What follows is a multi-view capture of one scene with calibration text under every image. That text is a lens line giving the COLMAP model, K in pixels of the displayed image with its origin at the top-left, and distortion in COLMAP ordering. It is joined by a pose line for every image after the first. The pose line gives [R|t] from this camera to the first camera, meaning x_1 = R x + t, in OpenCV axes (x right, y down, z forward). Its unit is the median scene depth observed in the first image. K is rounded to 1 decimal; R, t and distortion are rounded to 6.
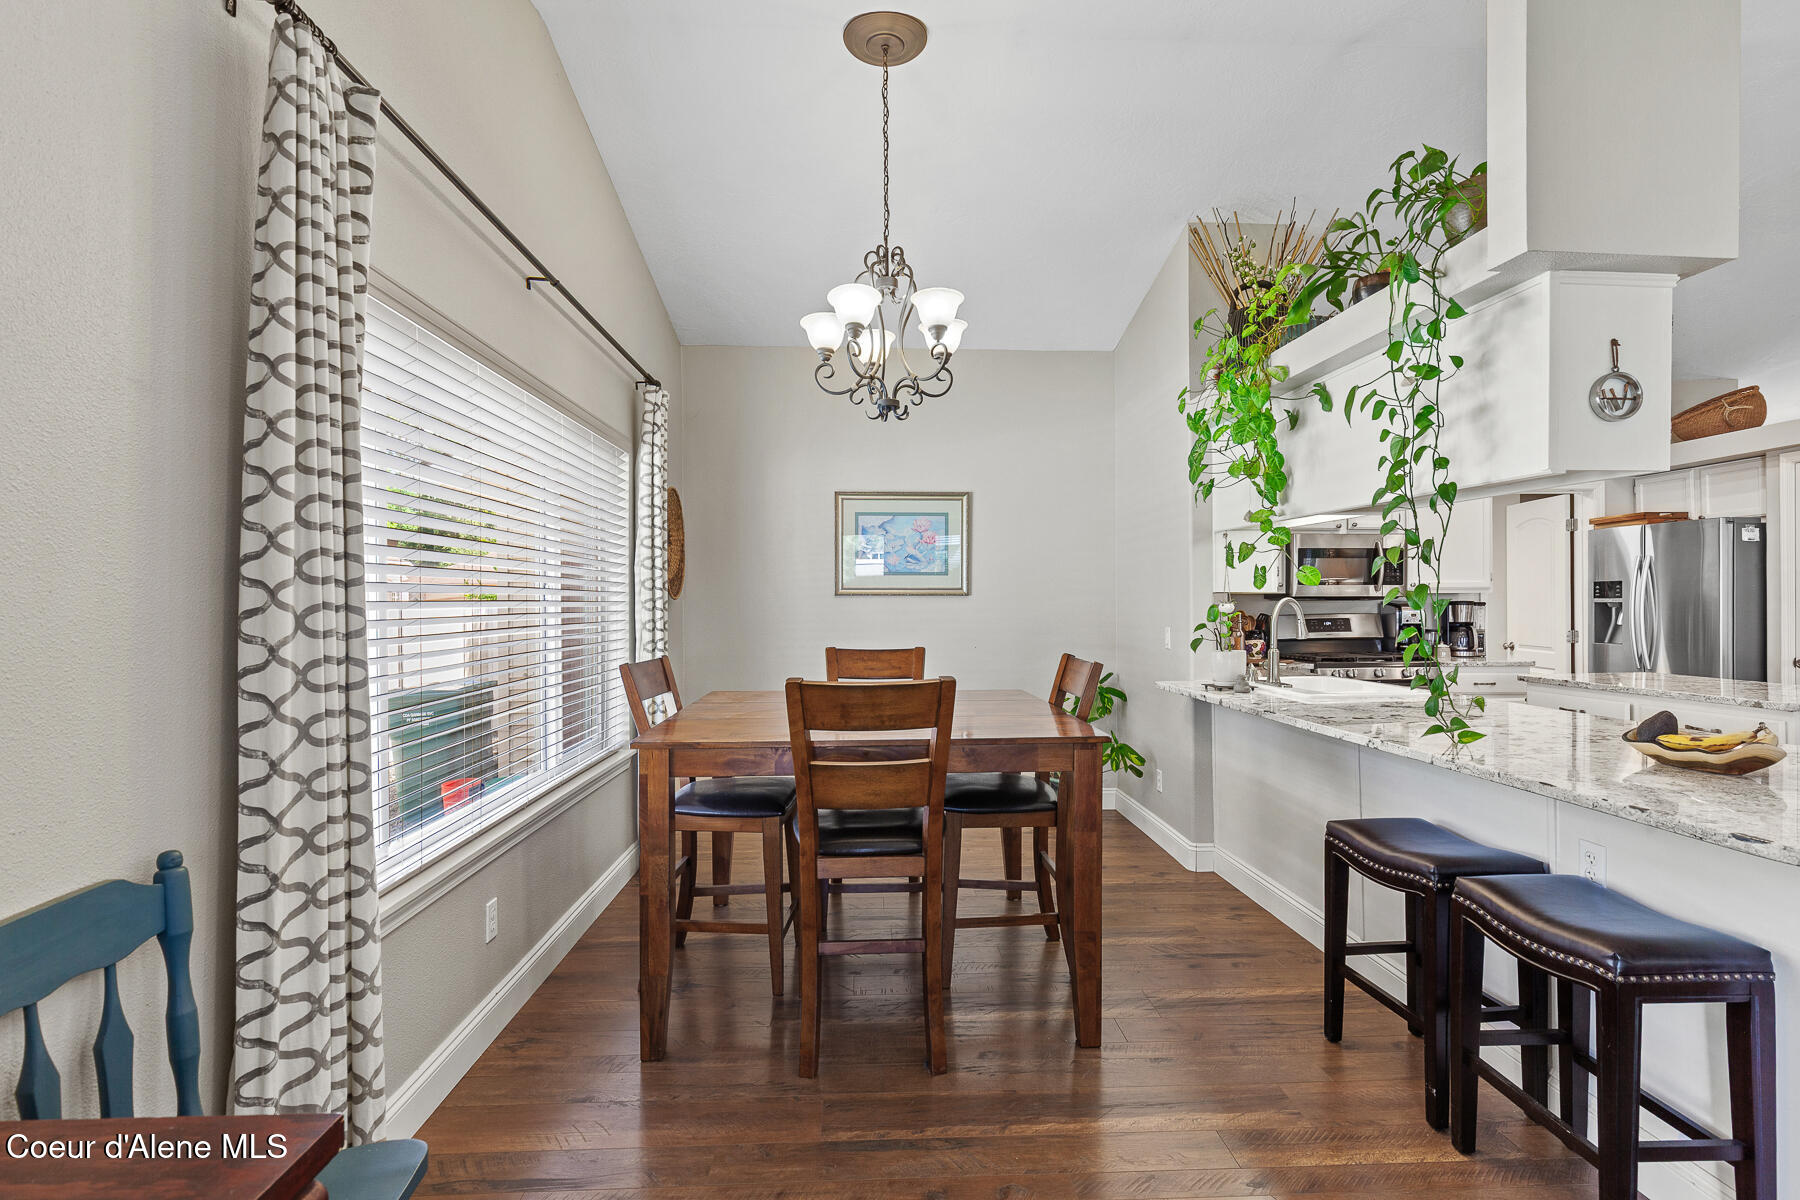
lens RADIAL K [[859.0, 0, 899.2], [0, 859.0, 603.9], [0, 0, 1]] dist [-0.003154, 0.000805]
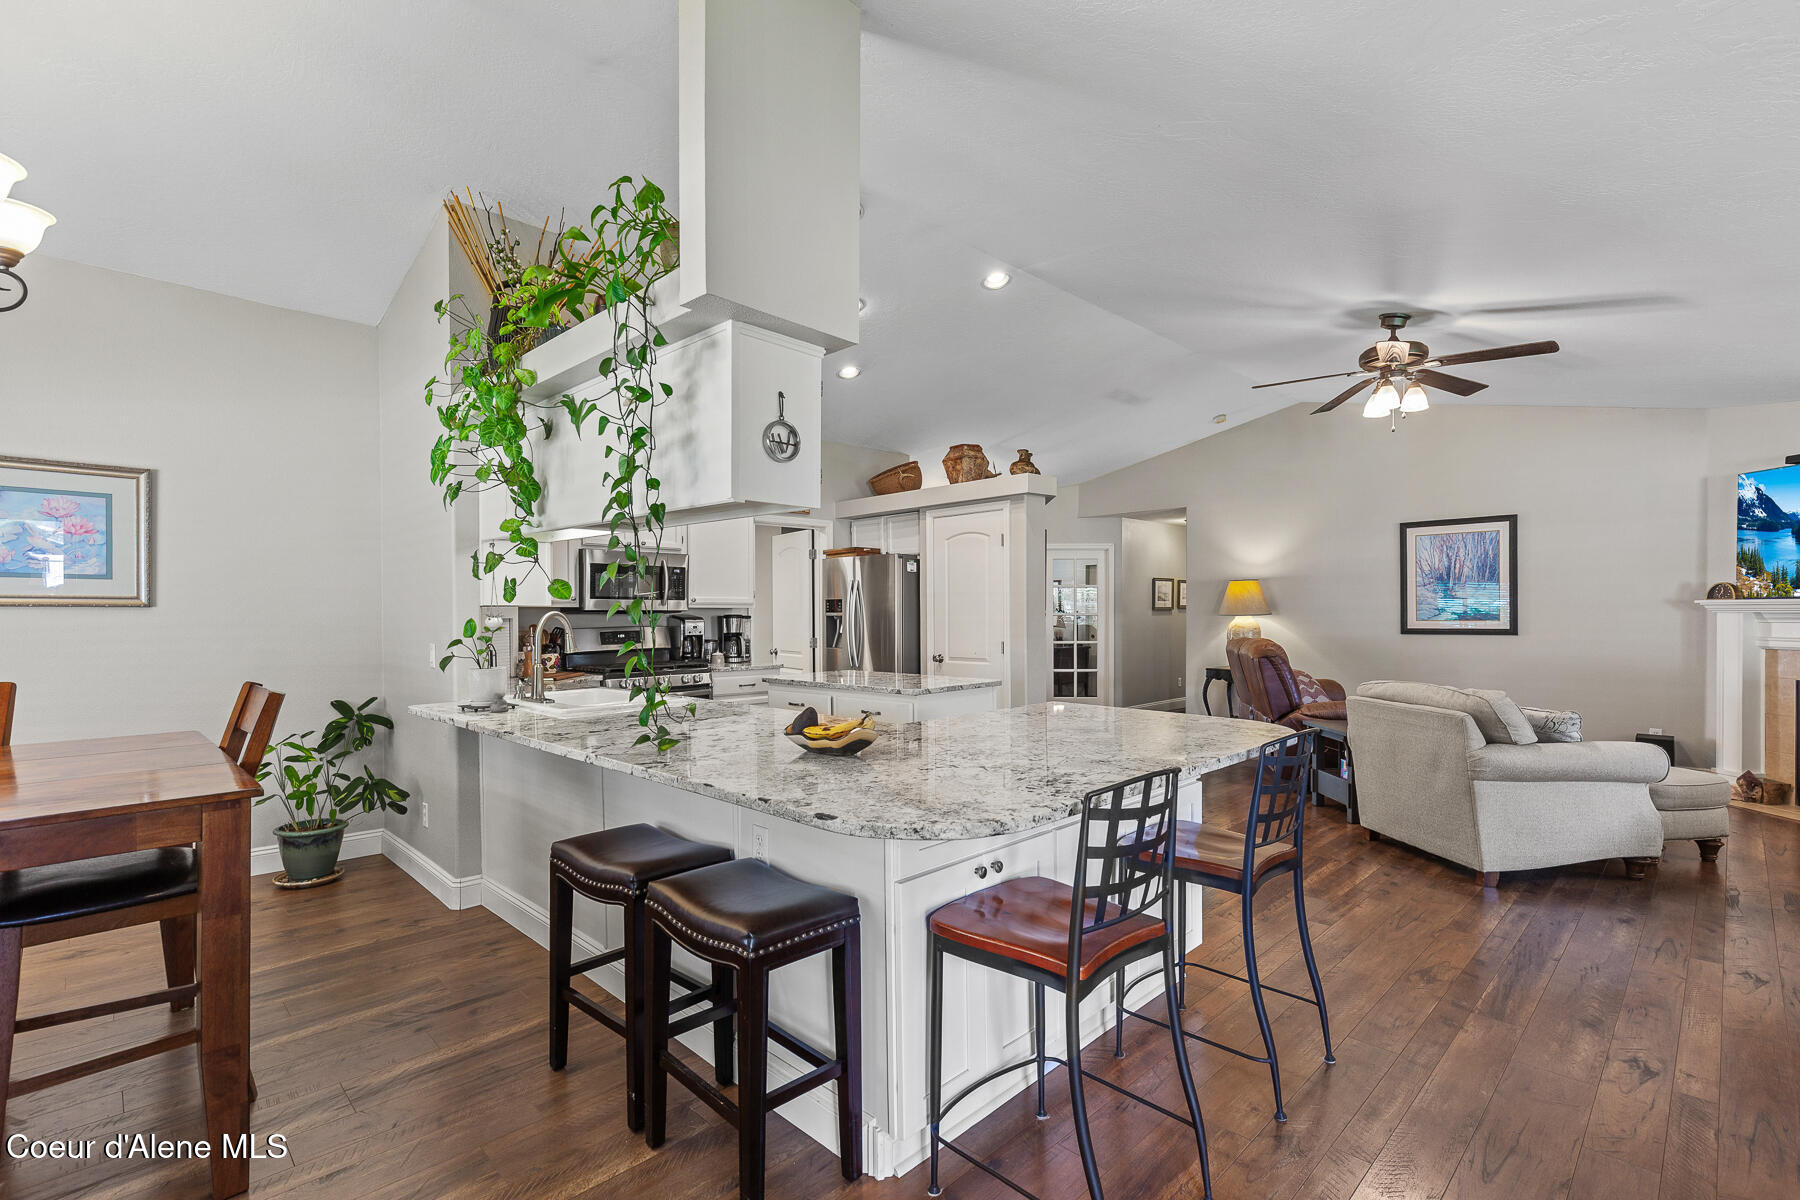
lens RADIAL K [[822.8, 0, 905.8], [0, 822.8, 615.5], [0, 0, 1]] dist [0.005678, -0.000308]
pose [[0.736718, -0.000245, 0.676200, 0.115060], [0.001350, 0.999998, -0.001108, -0.001036], [-0.676199, 0.001729, 0.736717, 0.032308]]
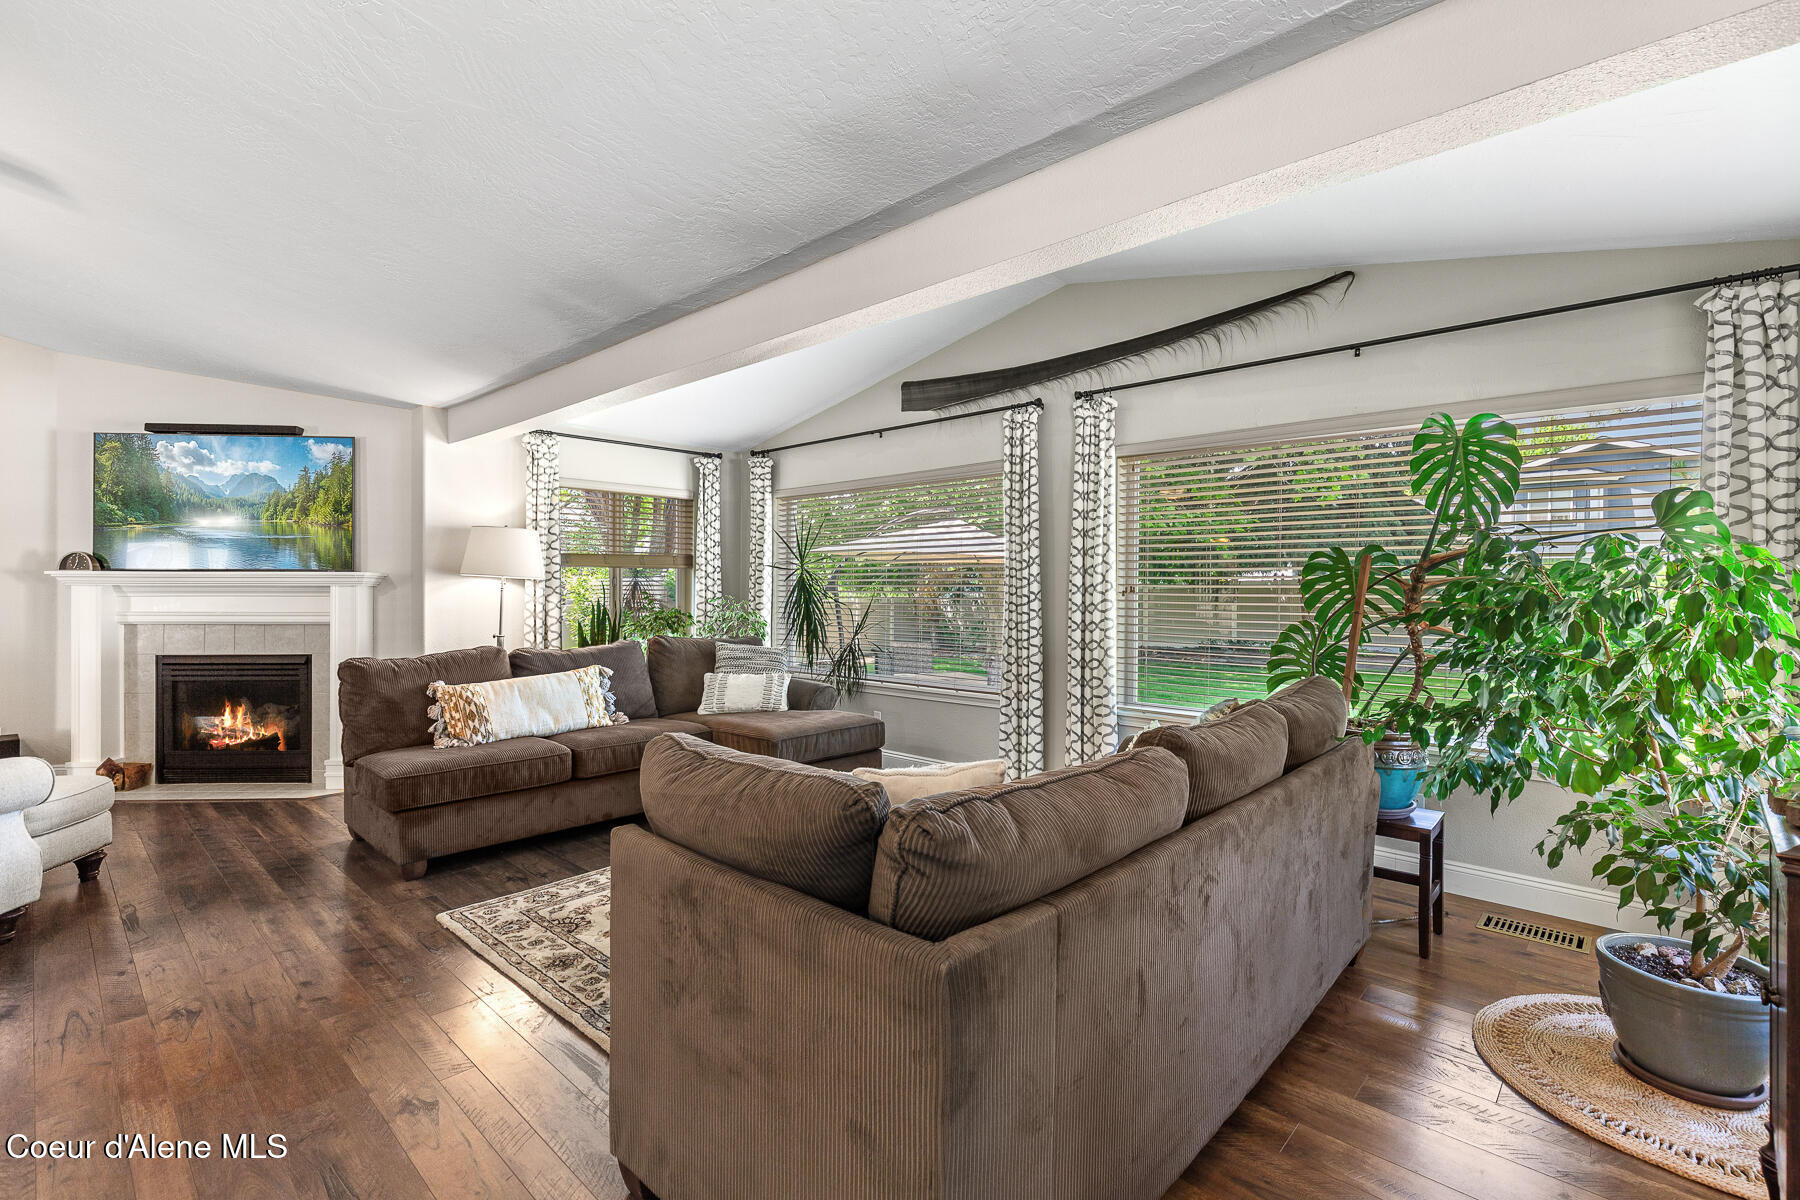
lens RADIAL K [[811.9, 0, 902.2], [0, 811.9, 595.7], [0, 0, 1]] dist [0.003684, 0.000145]
pose [[-0.701120, -0.005161, 0.713024, 0.371506], [0.001269, 0.999963, 0.008487, 0.001277], [-0.713042, 0.006855, -0.701088, 0.114730]]
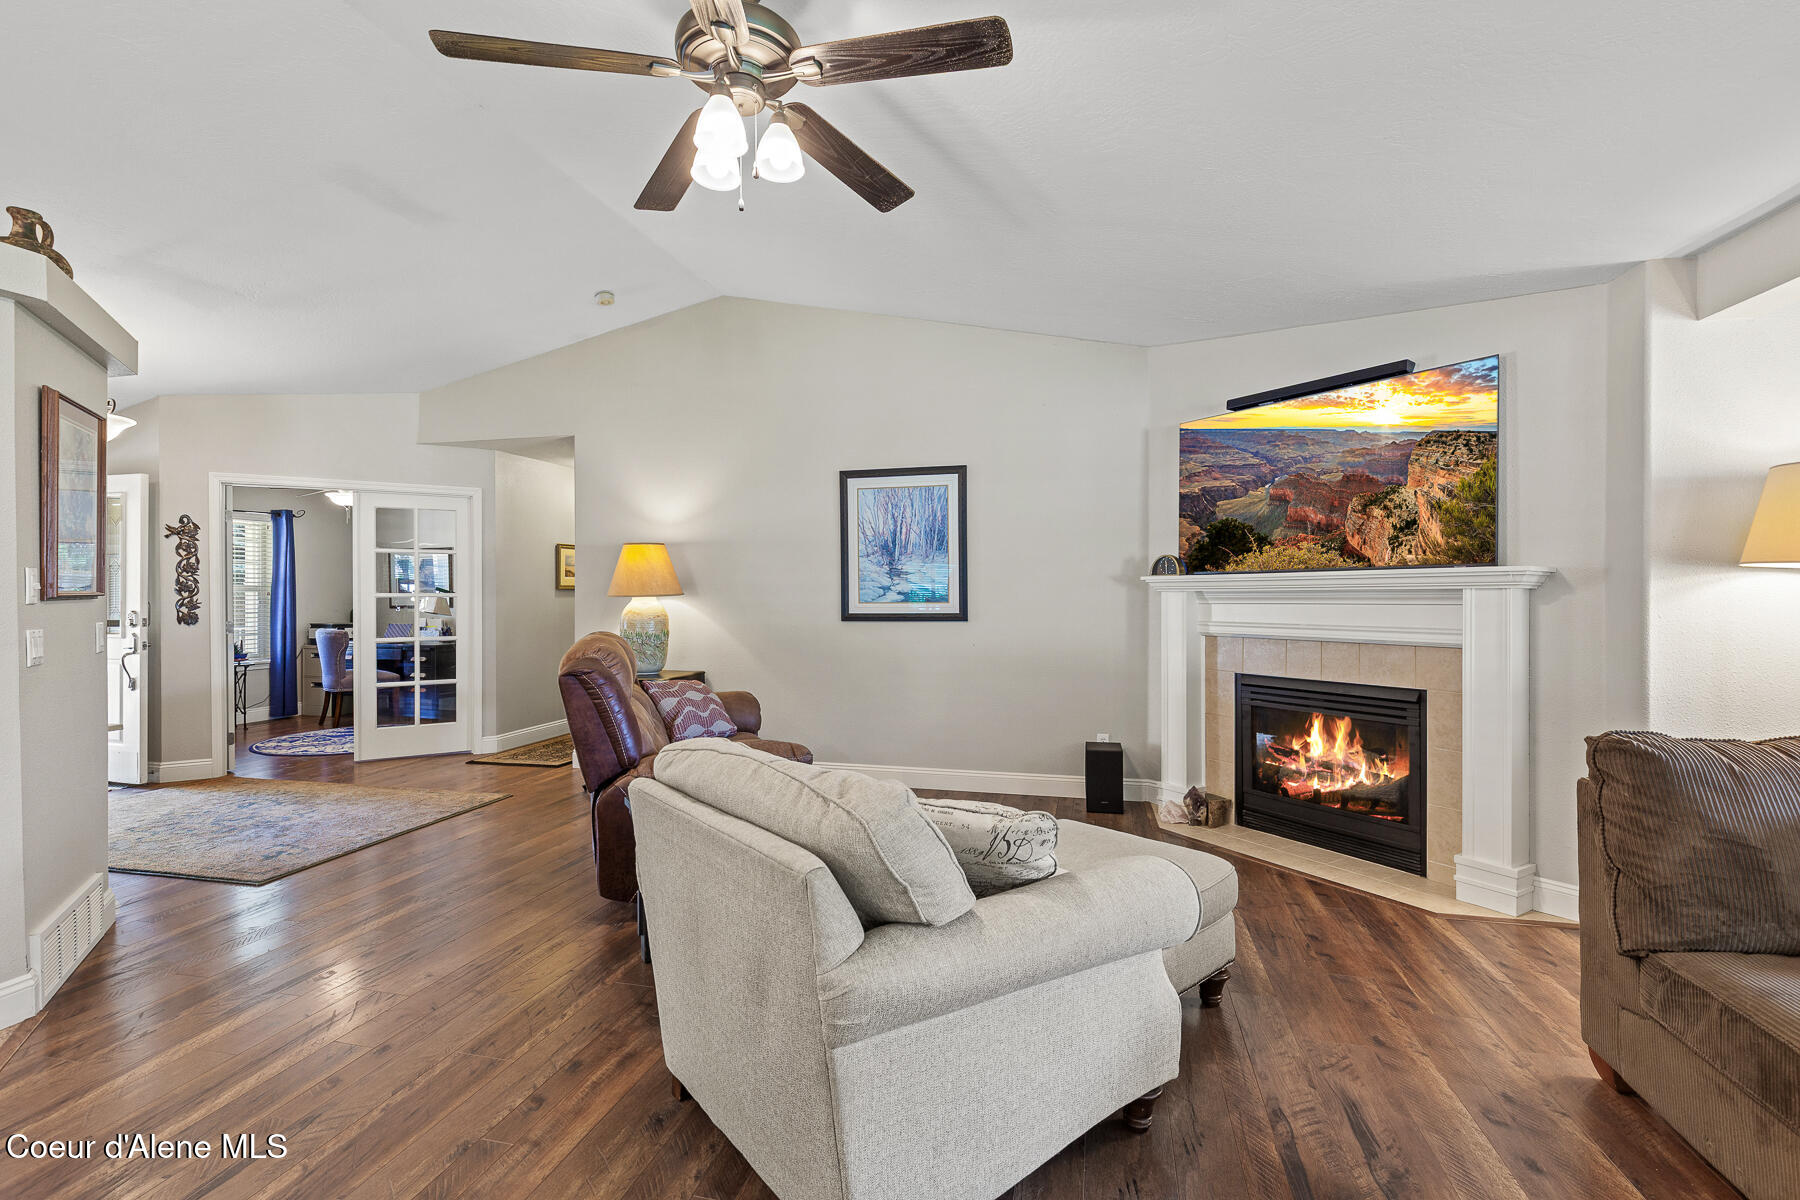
lens RADIAL K [[811.9, 0, 902.2], [0, 811.9, 595.7], [0, 0, 1]] dist [0.003684, 0.000145]
pose [[0.282425, 0.002215, 0.959287, 1.011610], [0.004252, 0.999985, -0.003561, 0.002940], [-0.959280, 0.005085, 0.282411, 0.181927]]
